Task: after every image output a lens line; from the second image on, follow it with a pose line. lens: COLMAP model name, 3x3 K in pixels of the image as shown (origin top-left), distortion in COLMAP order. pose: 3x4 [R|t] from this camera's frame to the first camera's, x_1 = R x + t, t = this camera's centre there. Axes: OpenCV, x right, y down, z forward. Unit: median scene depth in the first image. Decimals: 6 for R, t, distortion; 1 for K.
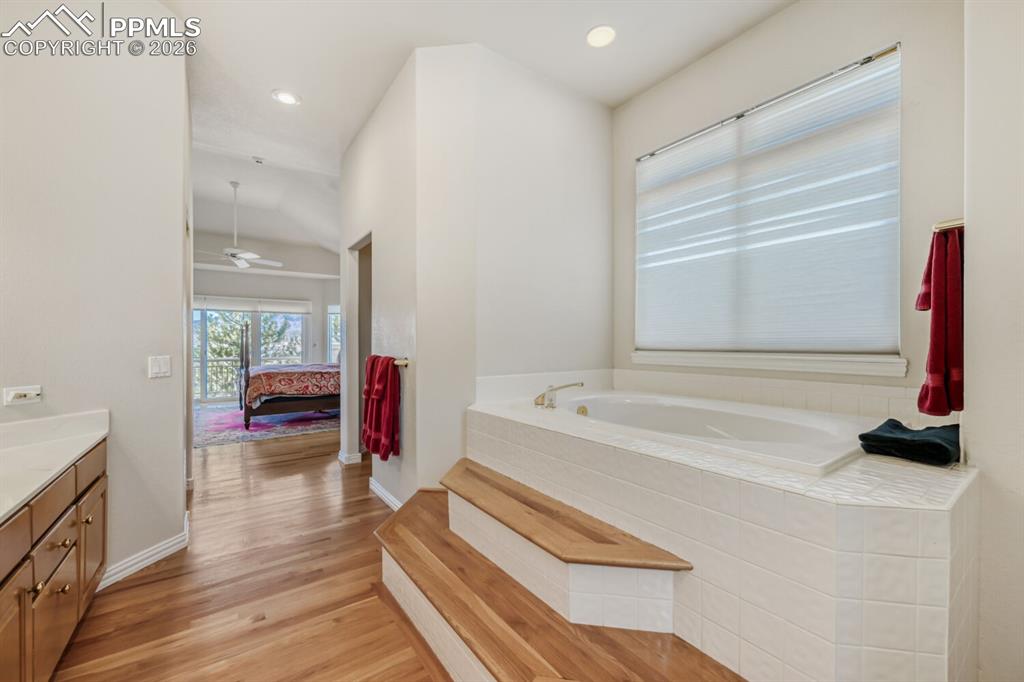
lens RADIAL K [[405.9, 0, 513.6], [0, 405.9, 345.0], [0, 0, 1]] dist [0.000522, -0.000041]
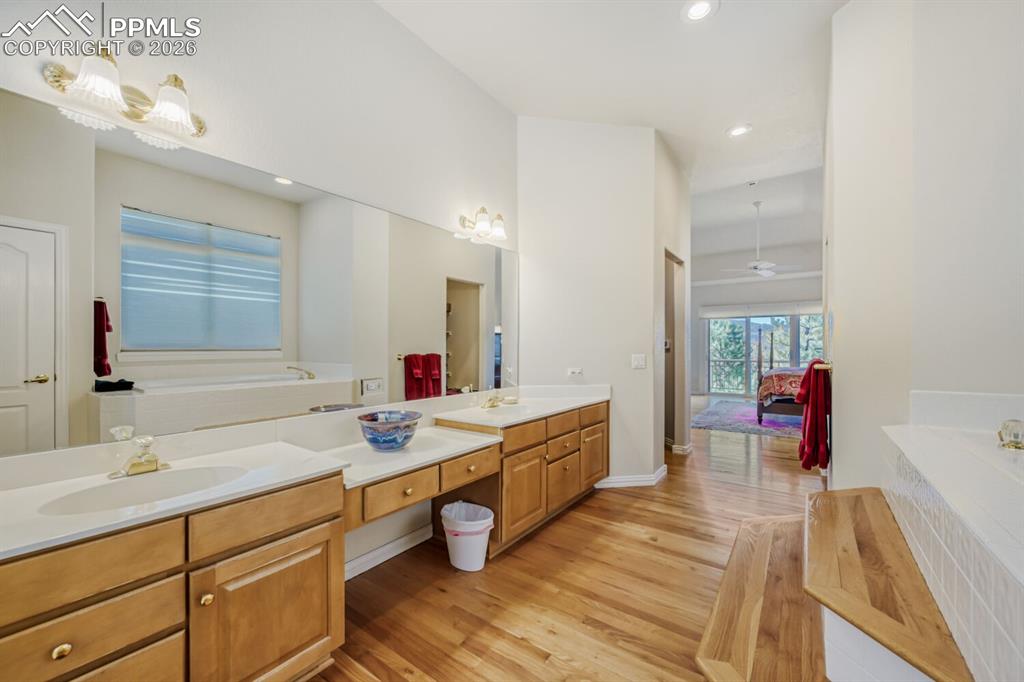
lens RADIAL K [[405.9, 0, 519.8], [0, 405.9, 345.0], [0, 0, 1]] dist [0.000522, -0.000041]
pose [[0.319880, -0.005430, -0.947443, 0.207018], [-0.000615, 0.999982, -0.005938, 0.000046], [0.947458, 0.002482, 0.319871, 0.034994]]
